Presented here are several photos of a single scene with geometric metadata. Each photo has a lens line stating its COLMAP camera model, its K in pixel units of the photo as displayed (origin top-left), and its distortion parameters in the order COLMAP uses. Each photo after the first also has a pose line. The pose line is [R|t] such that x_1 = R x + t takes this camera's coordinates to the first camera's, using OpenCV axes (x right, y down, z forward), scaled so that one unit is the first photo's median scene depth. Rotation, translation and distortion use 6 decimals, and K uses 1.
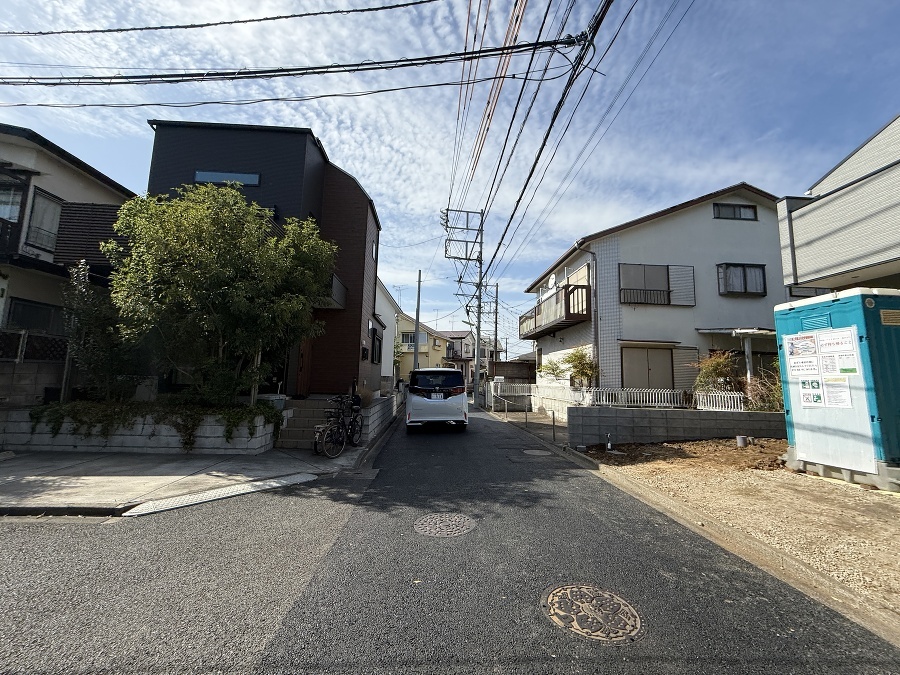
lens RADIAL K [[357.4, 0, 448.2], [0, 357.4, 336.7], [0, 0, 1]] dist [-0.002335, 0.000391]
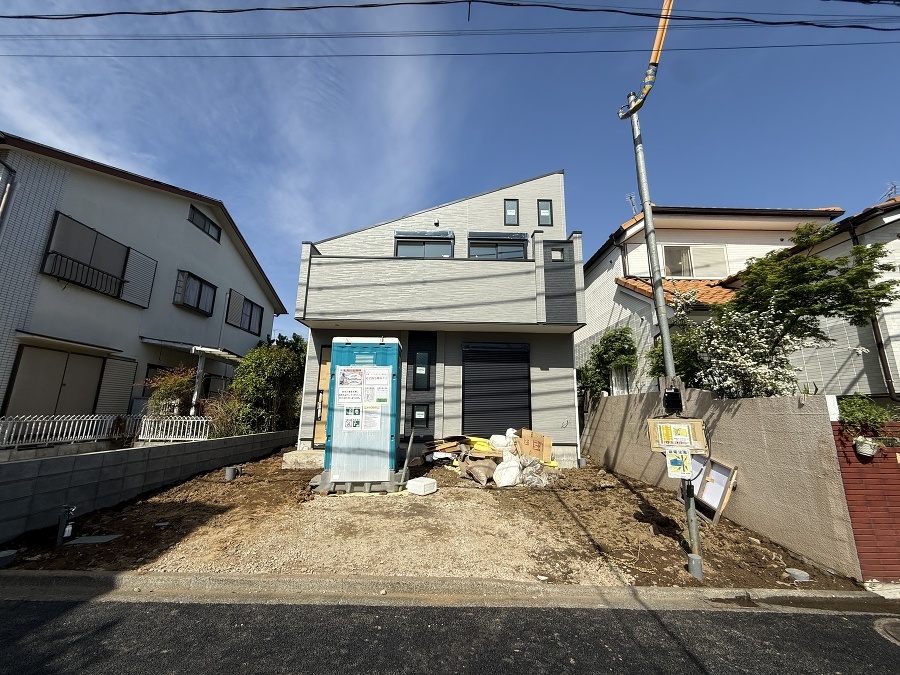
lens RADIAL K [[357.4, 0, 448.2], [0, 357.4, 336.7], [0, 0, 1]] dist [-0.002335, 0.000391]
pose [[0.049165, 0.178852, 0.982647, -0.102472], [-0.135651, 0.975916, -0.170840, 0.038568], [-0.989536, -0.124897, 0.072243, 0.458969]]
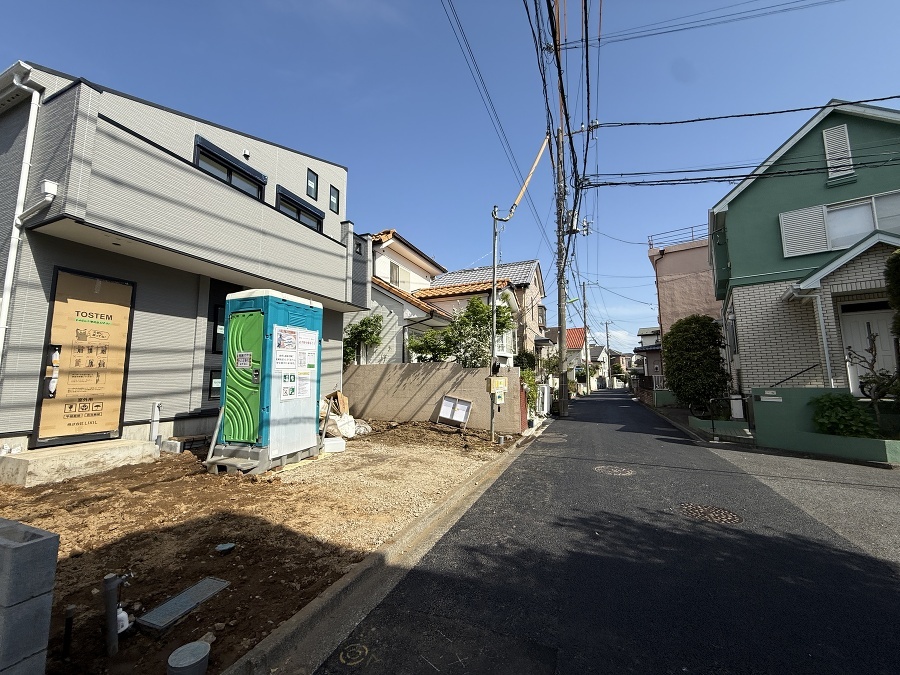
lens RADIAL K [[357.4, 0, 448.2], [0, 357.4, 336.7], [0, 0, 1]] dist [-0.002335, 0.000391]
pose [[-0.906112, 0.034181, 0.421654, 0.117193], [-0.063304, 0.974552, -0.215038, 0.149902], [-0.418274, -0.221541, -0.880890, 1.241807]]
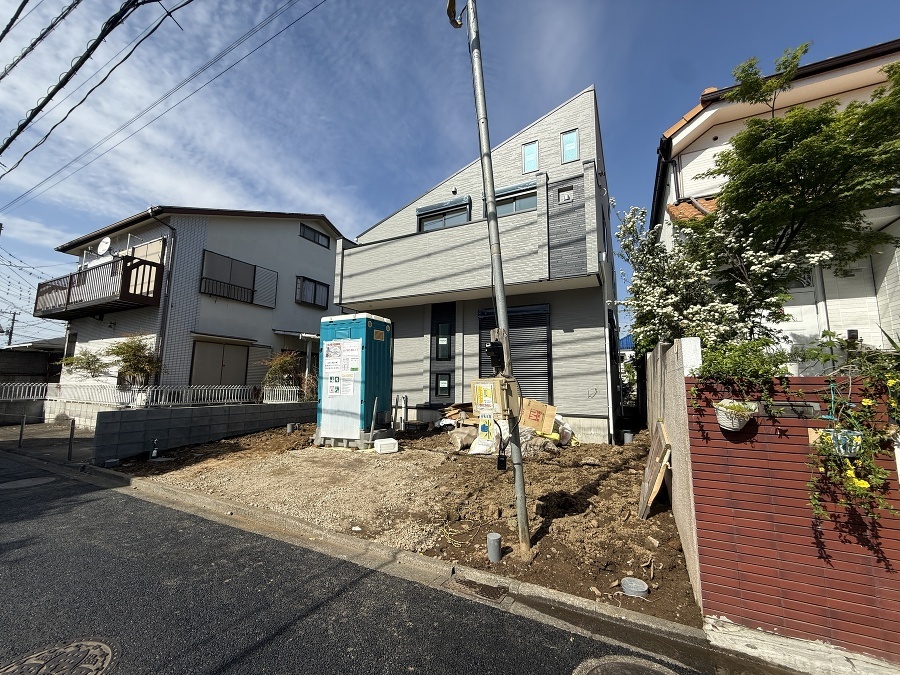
lens RADIAL K [[357.4, 0, 448.2], [0, 357.4, 336.7], [0, 0, 1]] dist [-0.002335, 0.000391]
pose [[0.499723, 0.090743, 0.861419, 0.040528], [-0.099614, 0.993920, -0.046913, -0.003464], [-0.860438, -0.062366, 0.505723, -0.026849]]
